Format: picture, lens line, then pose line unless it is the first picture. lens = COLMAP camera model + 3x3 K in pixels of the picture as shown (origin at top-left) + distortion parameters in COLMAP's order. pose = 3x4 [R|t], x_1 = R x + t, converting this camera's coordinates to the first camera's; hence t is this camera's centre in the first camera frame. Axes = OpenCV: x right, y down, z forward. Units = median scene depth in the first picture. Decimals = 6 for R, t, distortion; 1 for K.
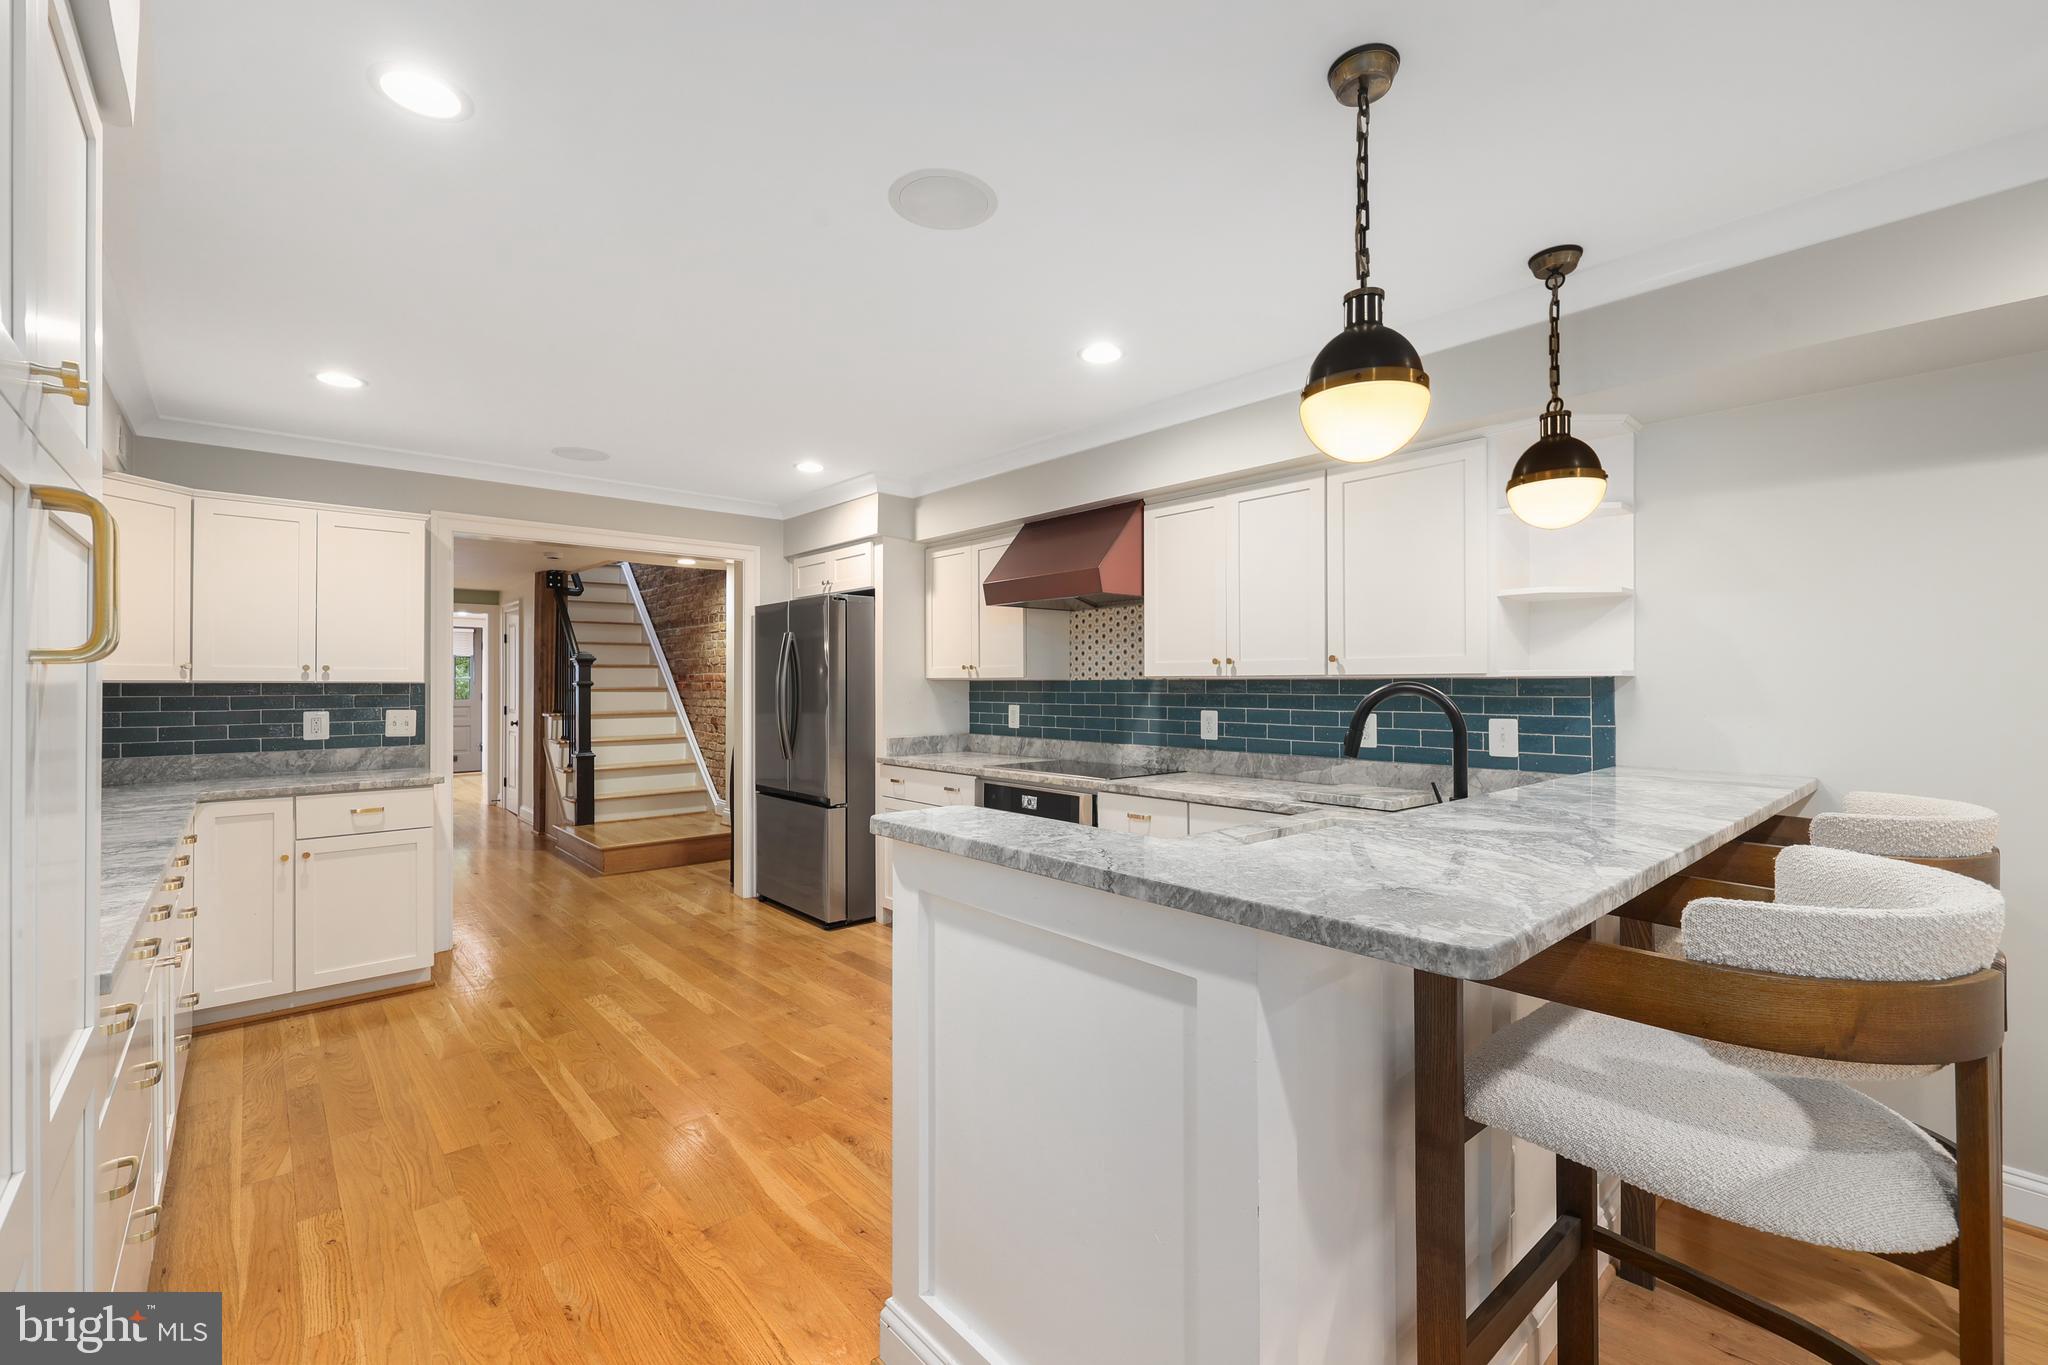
lens RADIAL K [[857.2, 0, 1030.0], [0, 857.2, 680.0], [0, 0, 1]] dist [0.000572, -0.000118]
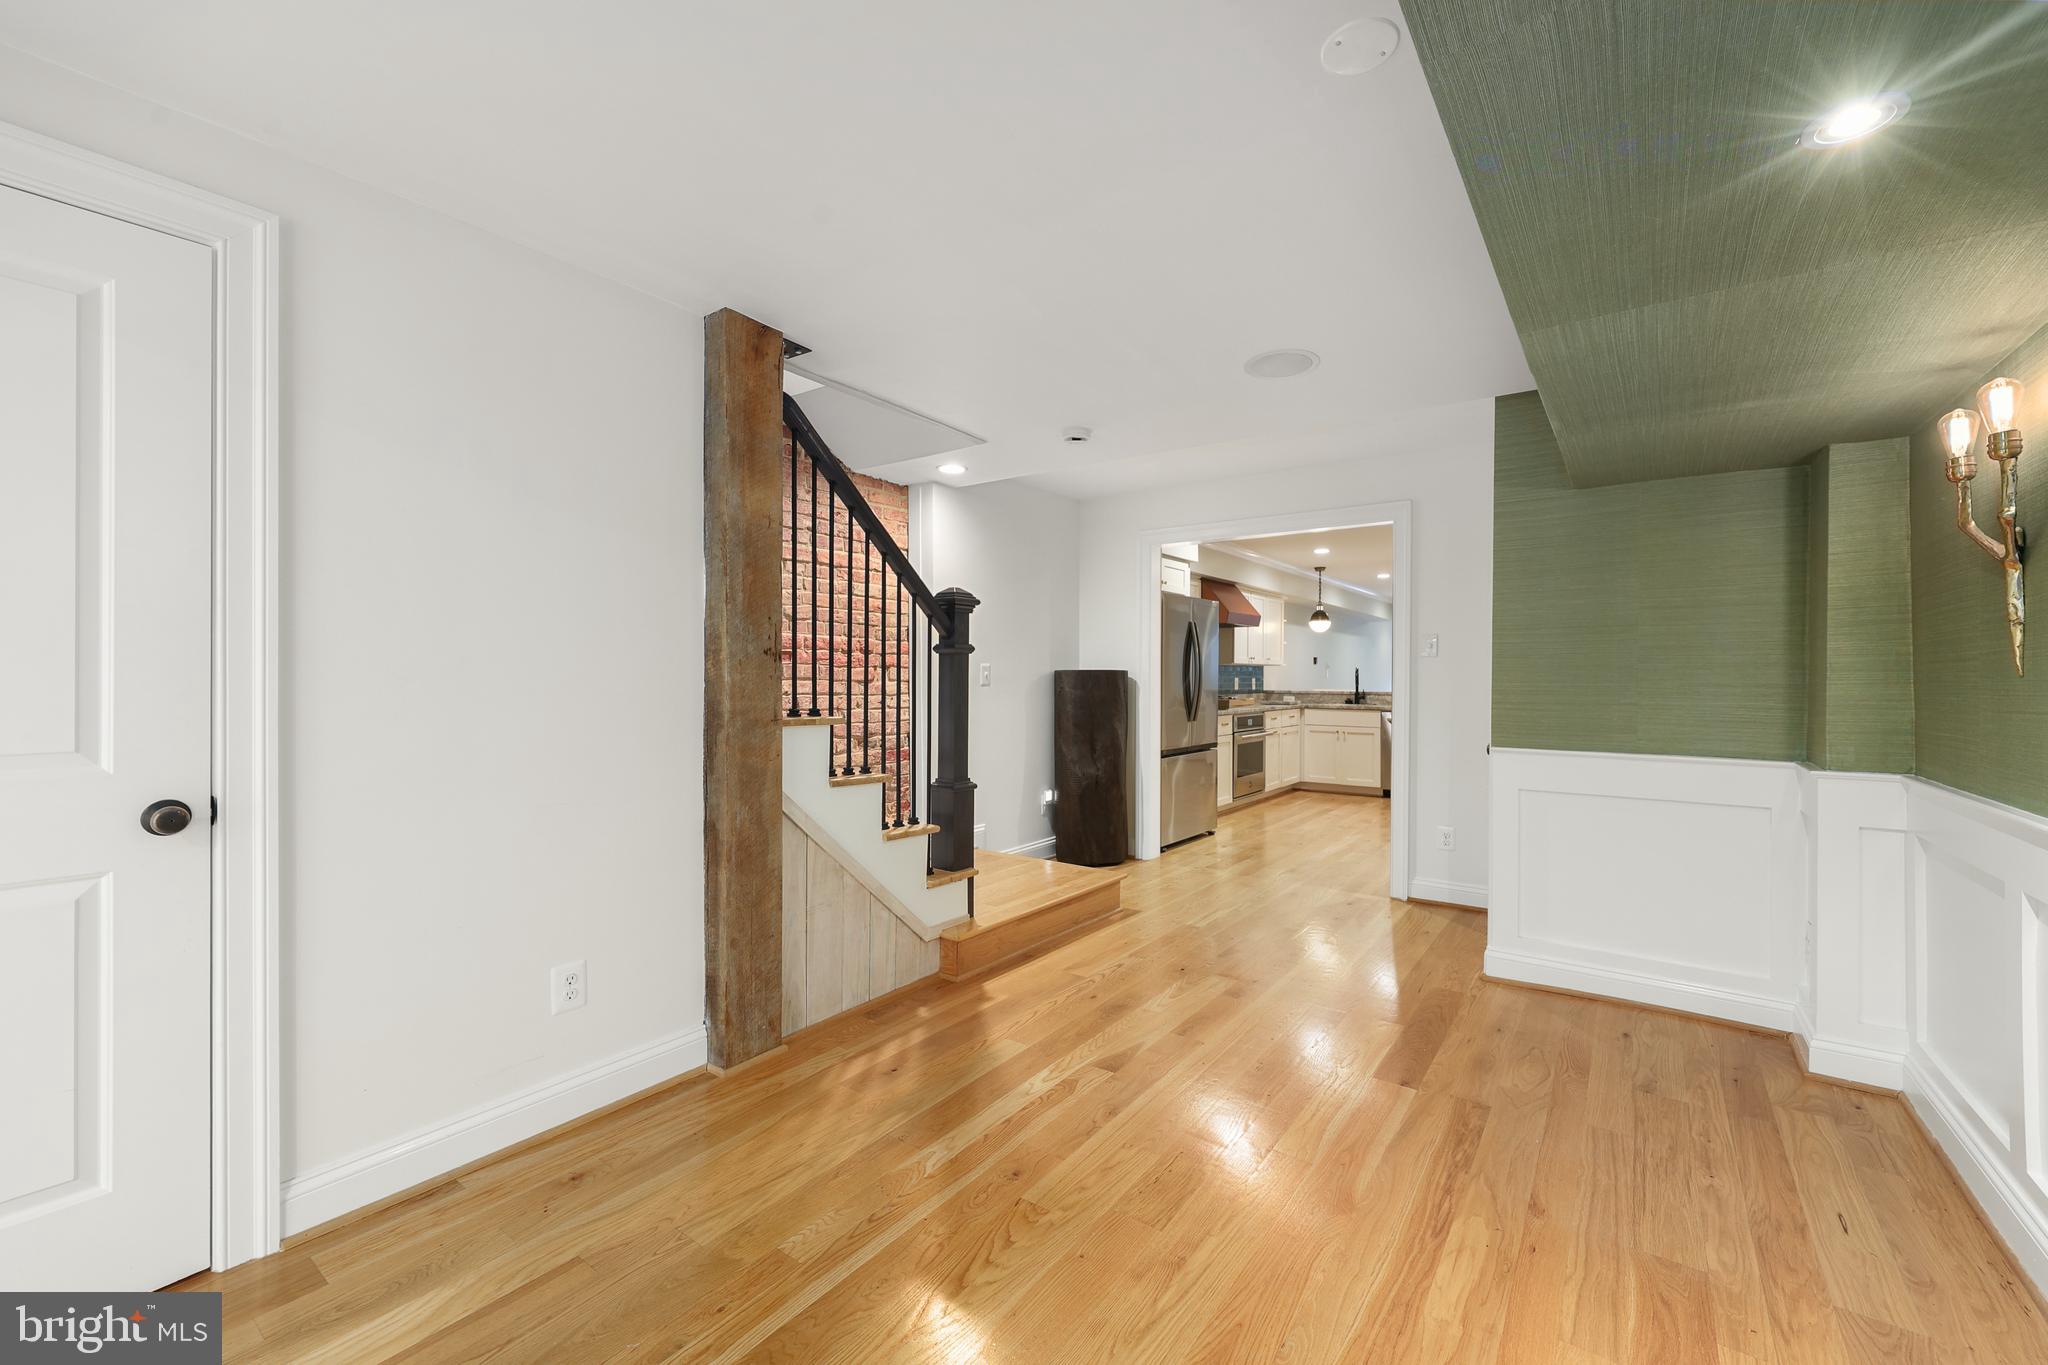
lens RADIAL K [[824.0, 0, 1028.2], [0, 824.0, 679.7], [0, 0, 1]] dist [-0.002506, 0.000059]
pose [[-0.200253, -0.005358, 0.979730, -1.691736], [-0.007511, 0.999964, 0.003933, 0.031905], [-0.979716, -0.006571, -0.200286, 1.756896]]
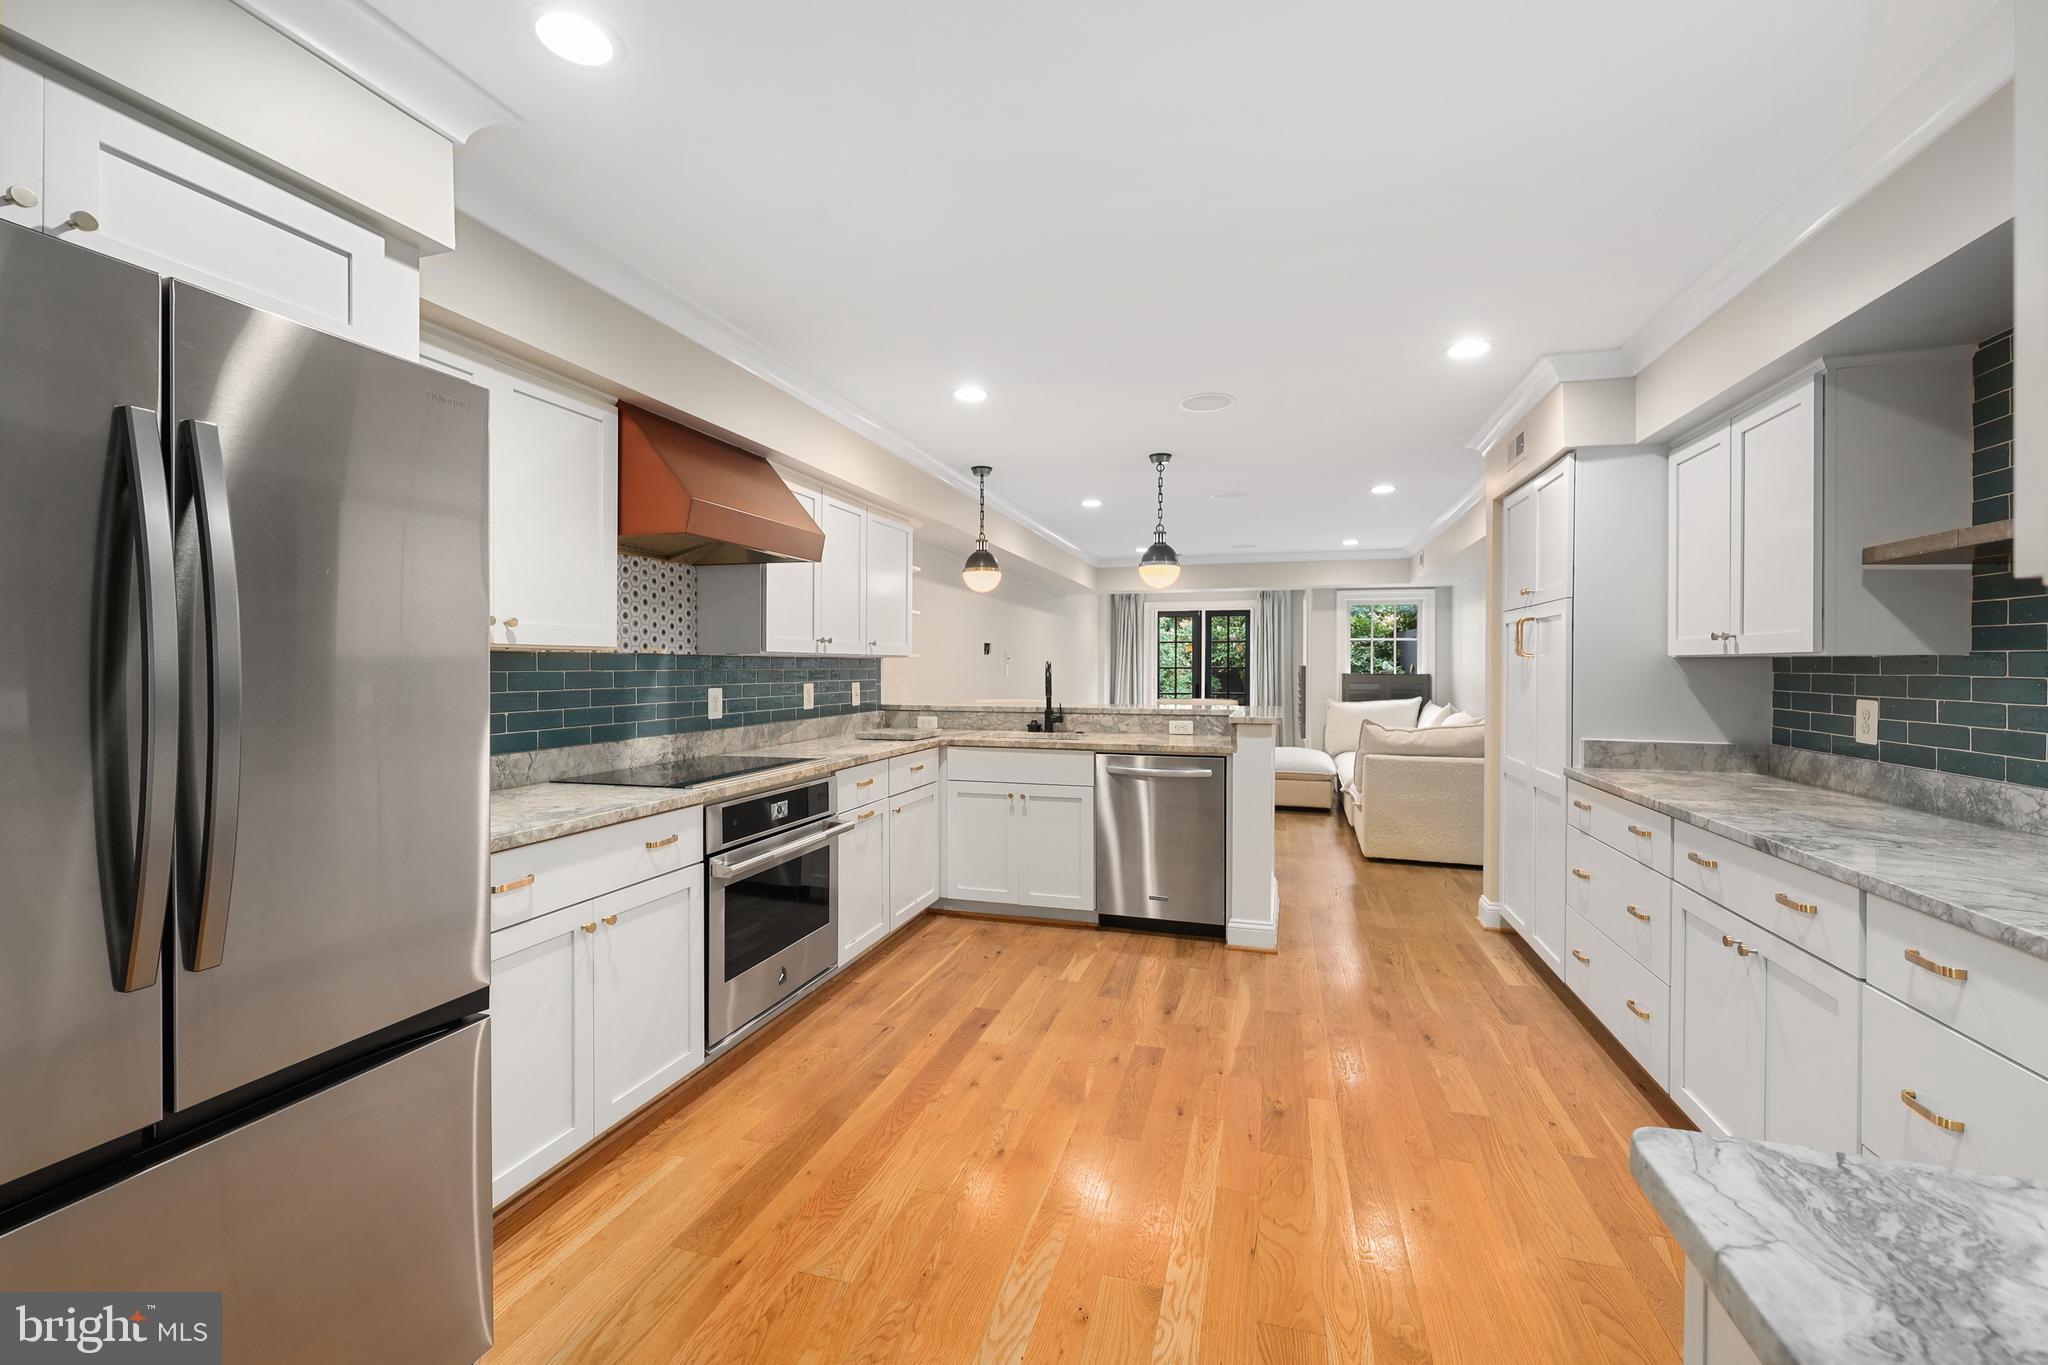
lens RADIAL K [[837.2, 0, 1028.1], [0, 837.2, 677.4], [0, 0, 1]] dist [-0.000048, 0.000037]
pose [[-0.523532, -0.011928, 0.851923, -0.696131], [-0.004626, 0.999927, 0.011158, 0.011095], [-0.851994, 0.001900, -0.523549, 1.094374]]
